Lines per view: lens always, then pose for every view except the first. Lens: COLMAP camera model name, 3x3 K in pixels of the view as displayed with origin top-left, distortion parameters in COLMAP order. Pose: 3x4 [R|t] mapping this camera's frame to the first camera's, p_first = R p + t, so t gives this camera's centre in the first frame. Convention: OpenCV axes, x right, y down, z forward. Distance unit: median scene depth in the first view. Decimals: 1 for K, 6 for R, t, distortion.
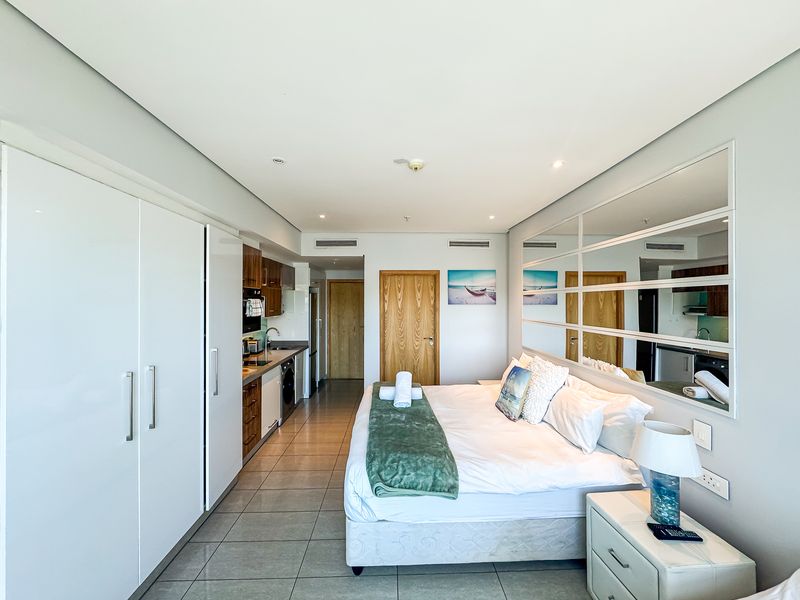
lens RADIAL K [[319.5, 0, 398.4], [0, 319.5, 298.3], [0, 0, 1]] dist [0.000984, -0.000048]
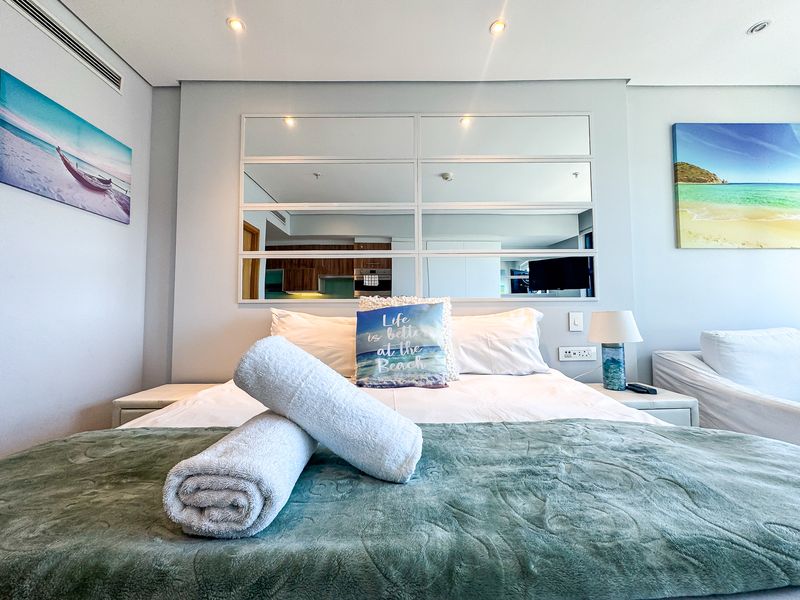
lens RADIAL K [[319.5, 0, 396.1], [0, 319.5, 298.6], [0, 0, 1]] dist [0.000984, -0.000048]
pose [[0.015733, 0.048513, 0.998699, -0.157331], [-0.001152, 0.998822, -0.048501, 0.172742], [-0.999876, -0.000388, 0.015771, 0.741757]]
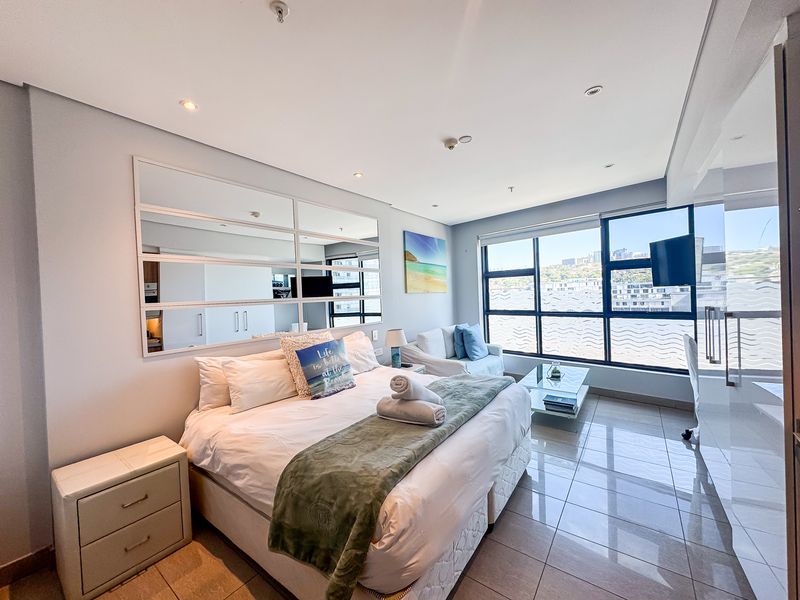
lens RADIAL K [[319.5, 0, 397.8], [0, 319.5, 301.1], [0, 0, 1]] dist [0.000984, -0.000048]
pose [[-0.785749, 0.022416, 0.618139, -0.281068], [0.038826, 0.999160, 0.013120, 0.065995], [-0.617325, 0.034309, -0.785959, 1.190309]]
